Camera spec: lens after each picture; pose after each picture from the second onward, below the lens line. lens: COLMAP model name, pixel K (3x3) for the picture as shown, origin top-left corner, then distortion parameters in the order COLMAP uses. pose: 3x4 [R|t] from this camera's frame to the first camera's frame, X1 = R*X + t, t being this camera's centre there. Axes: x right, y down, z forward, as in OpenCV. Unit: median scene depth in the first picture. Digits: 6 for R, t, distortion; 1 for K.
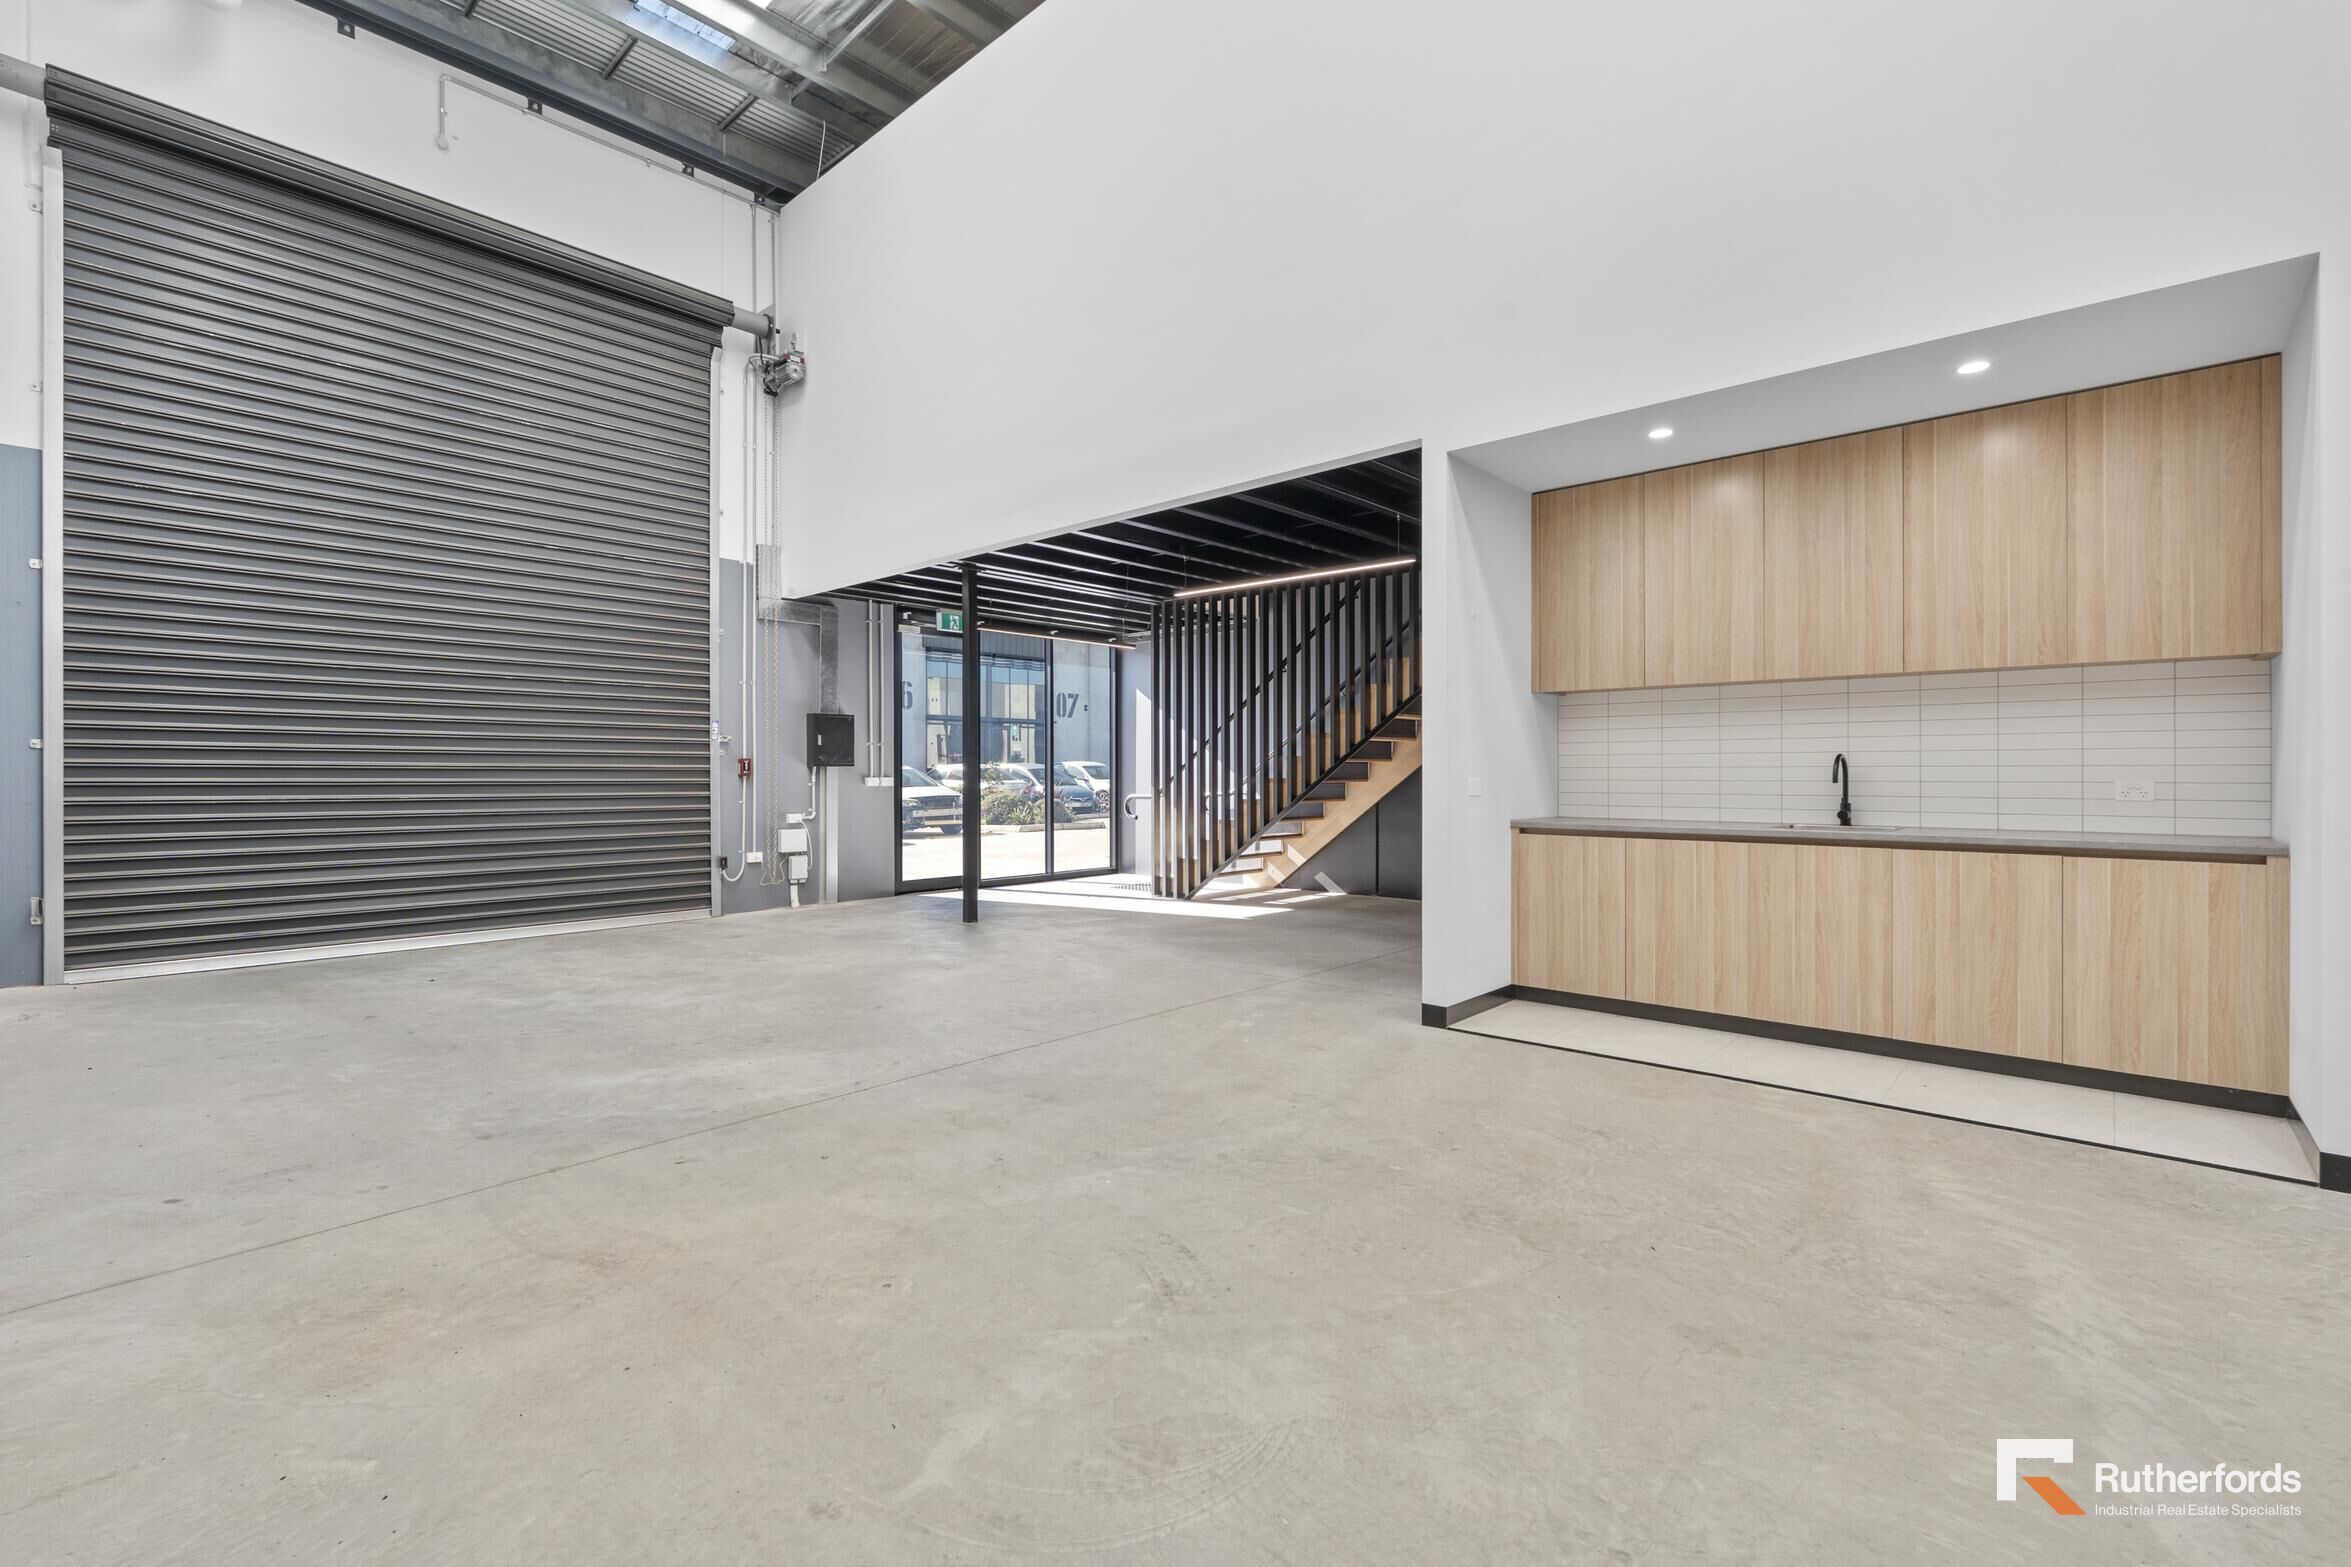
lens RADIAL K [[1017.6, 0, 1175.5], [0, 1017.6, 783.5], [0, 0, 1]] dist [-0.000804, -0.000592]
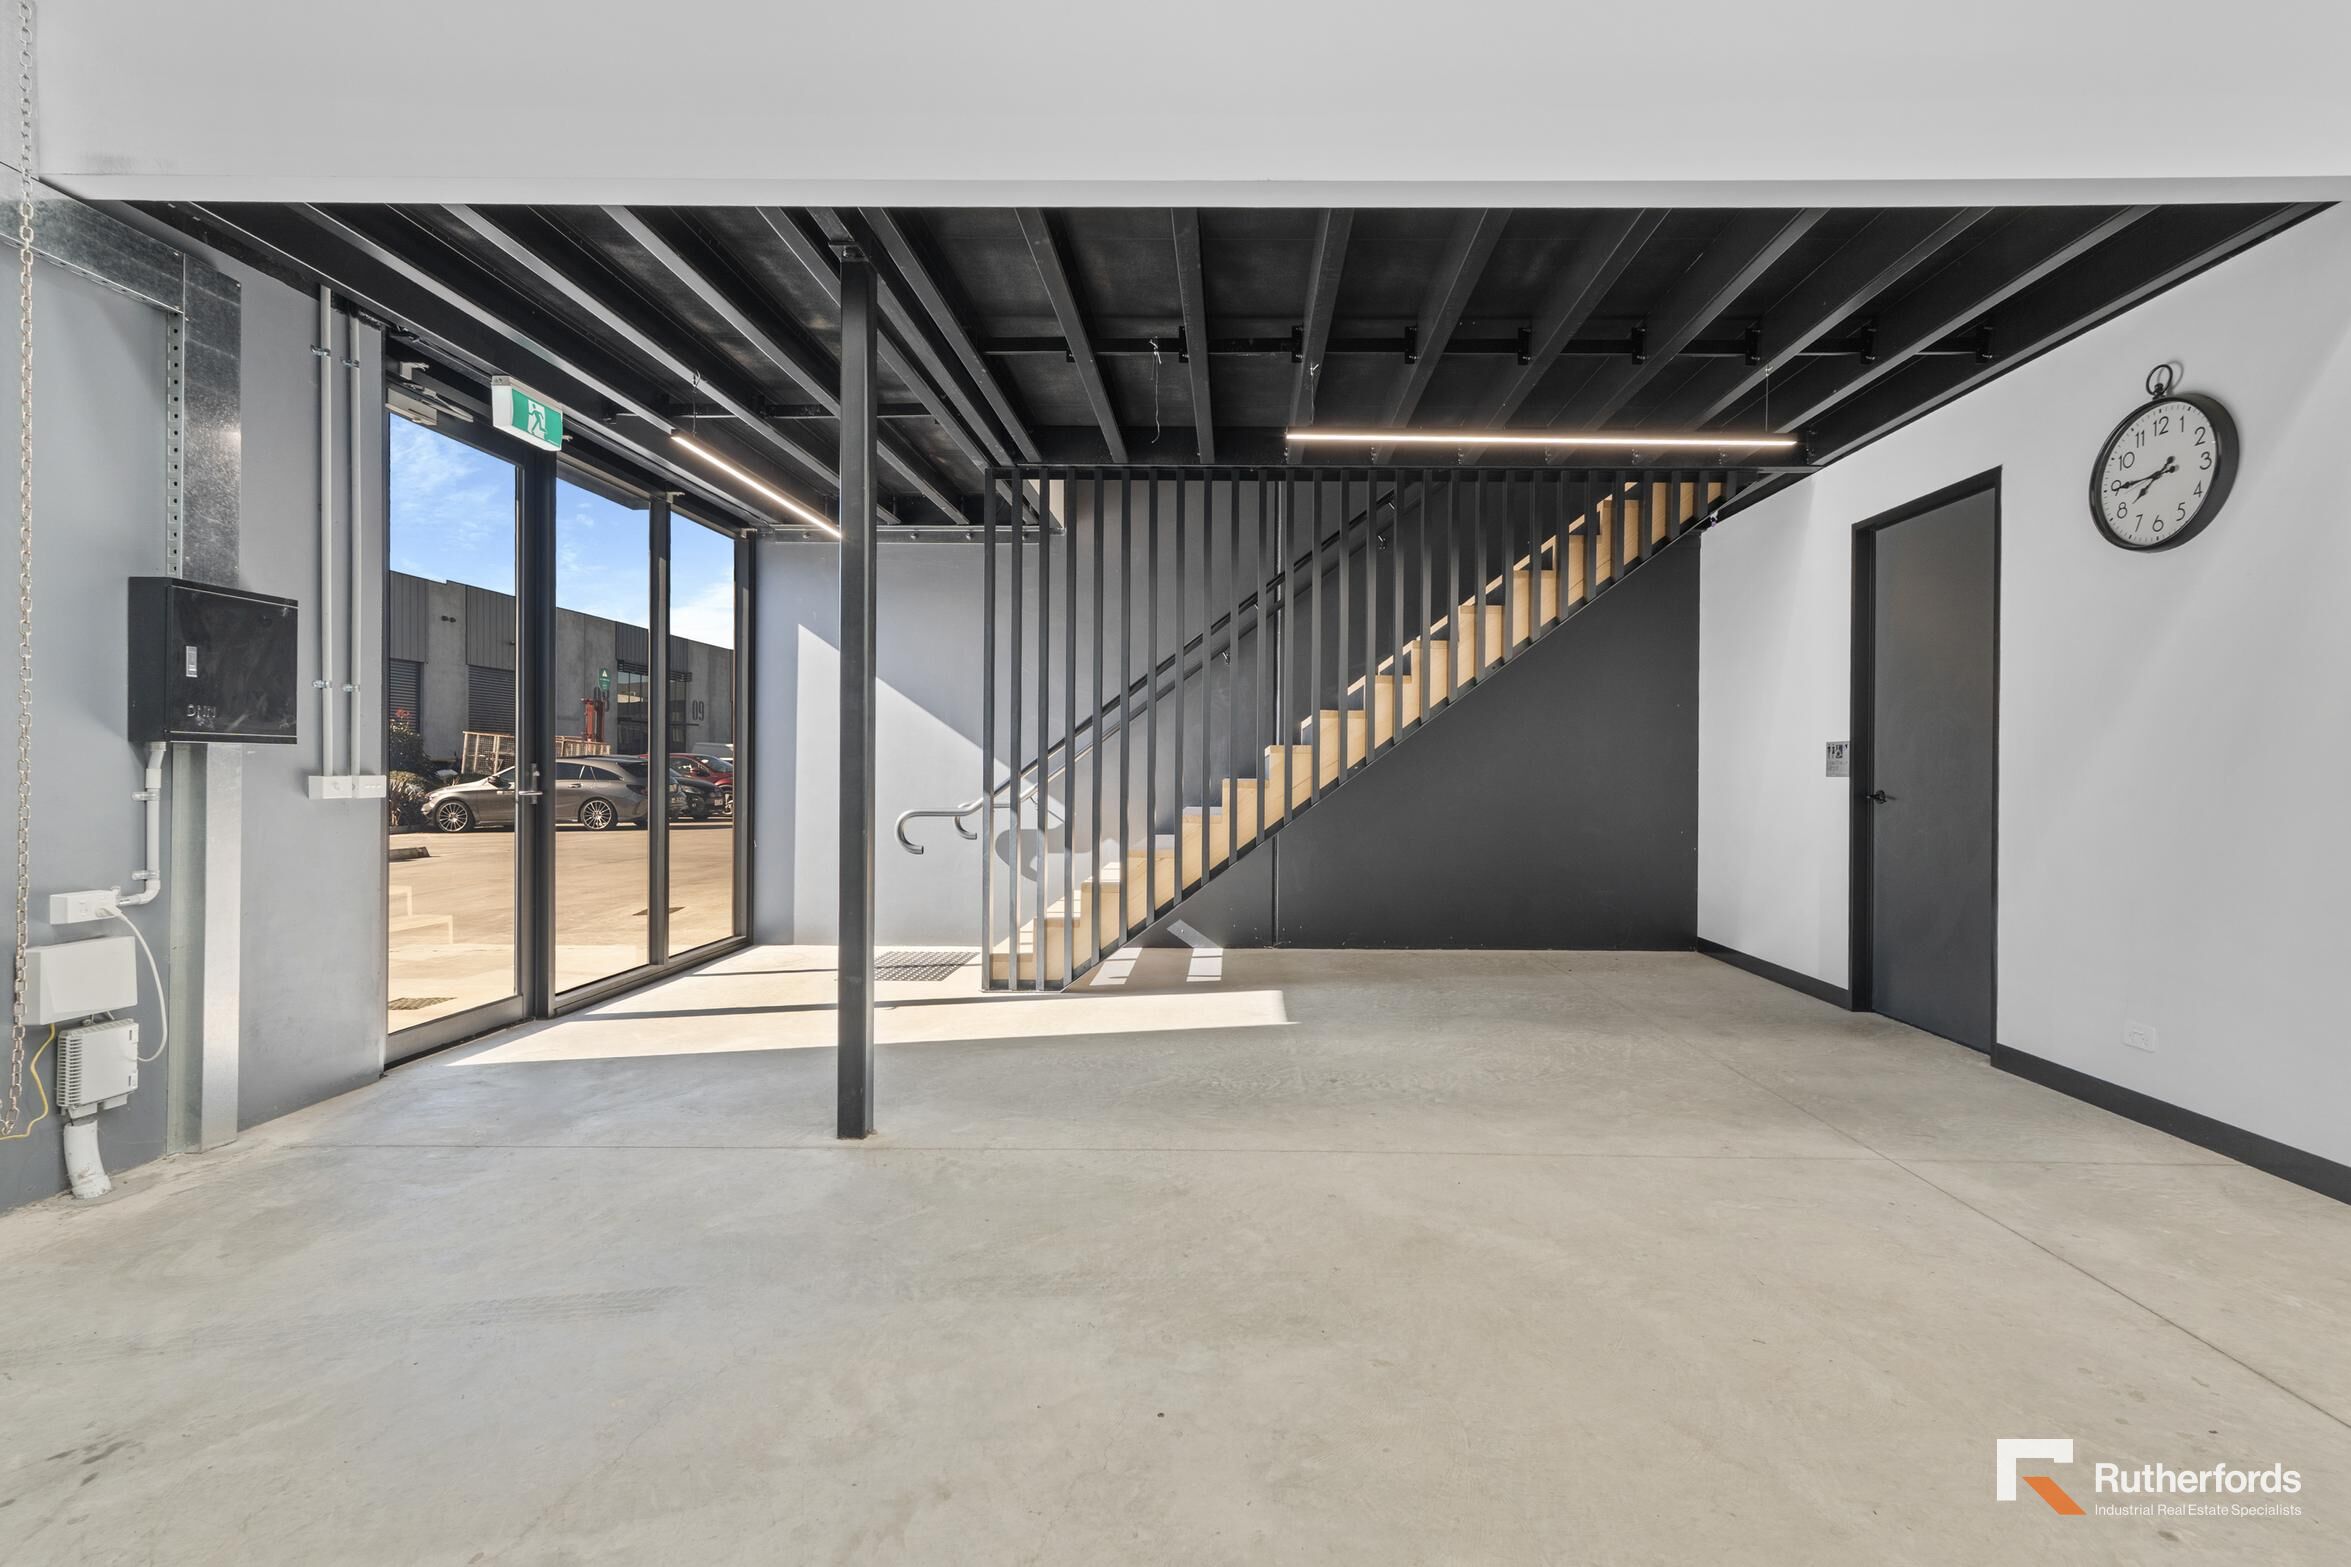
lens RADIAL K [[1017.6, 0, 1175.5], [0, 1017.6, 783.5], [0, 0, 1]] dist [-0.000804, -0.000592]
pose [[0.769379, -0.000738, 0.638792, -0.334720], [-0.002277, 0.999990, 0.003898, -0.005893], [-0.638788, -0.004454, 0.769370, 0.579405]]
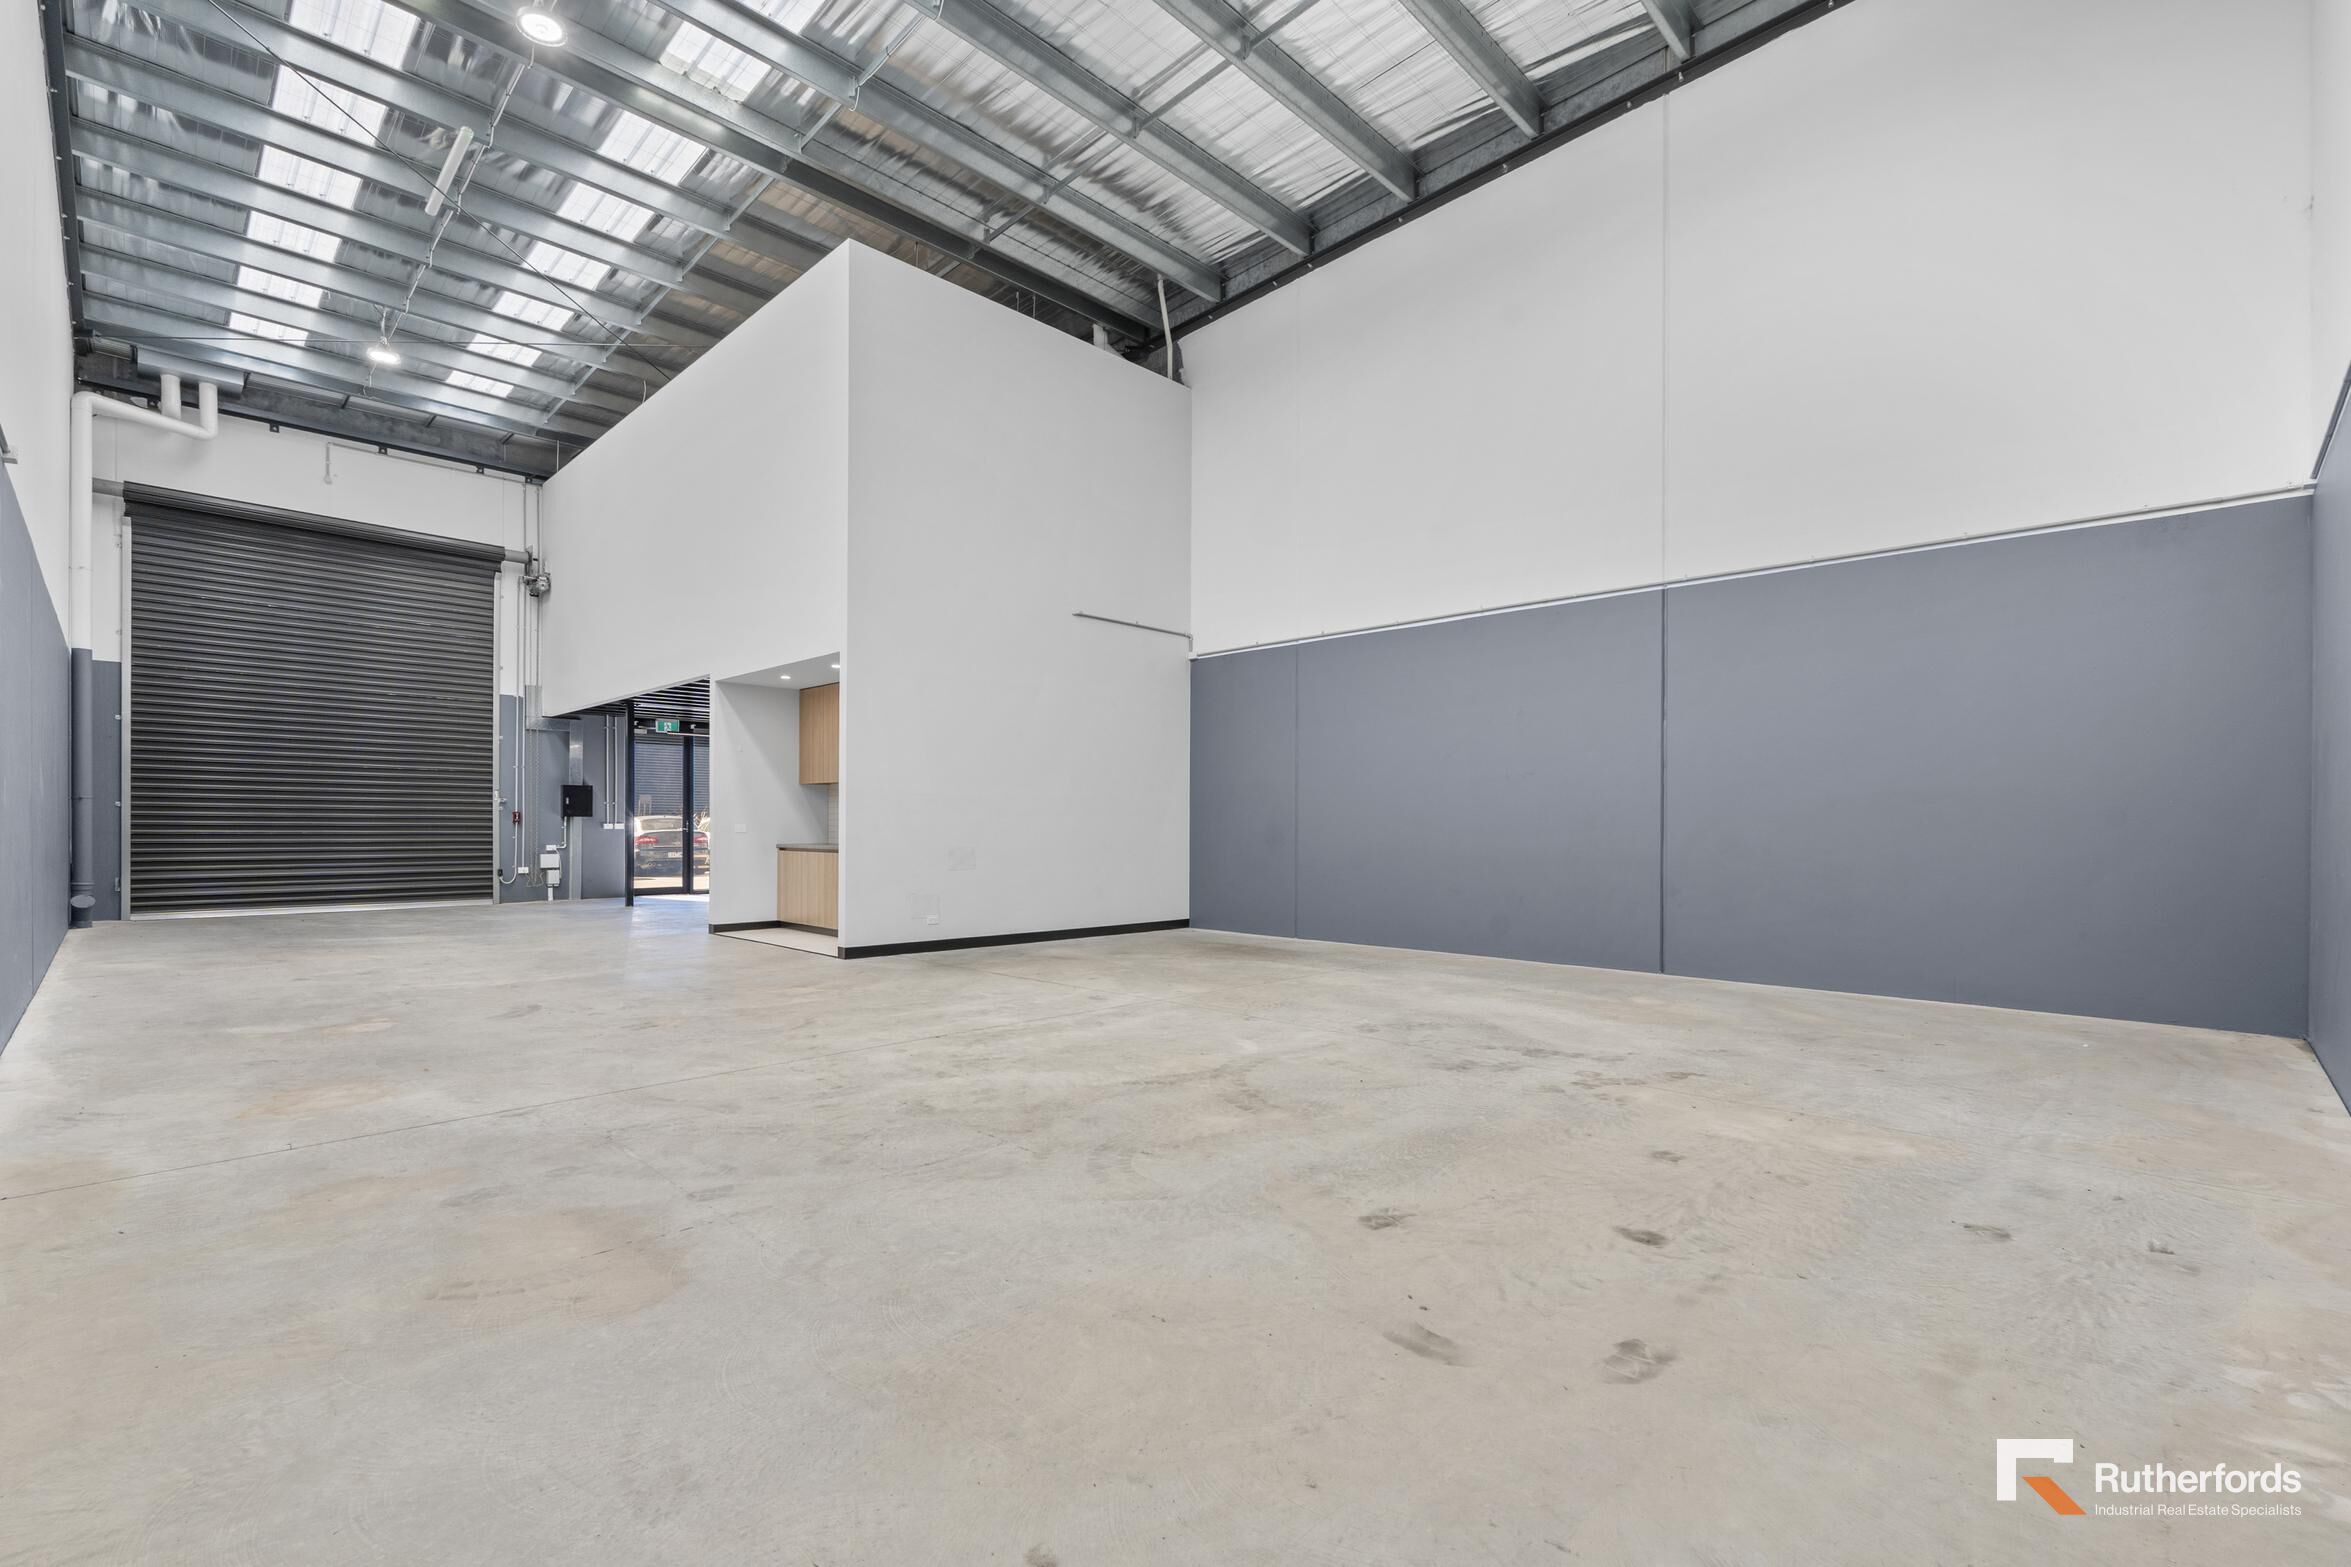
lens RADIAL K [[1030.6, 0, 1170.3], [0, 1030.6, 838.1], [0, 0, 1]] dist [0.000132, 0.000032]
pose [[0.999188, 0.007434, -0.039587, 0.750040], [-0.007352, 0.999971, 0.002206, 0.007710], [0.039602, -0.001914, 0.999214, -0.688615]]
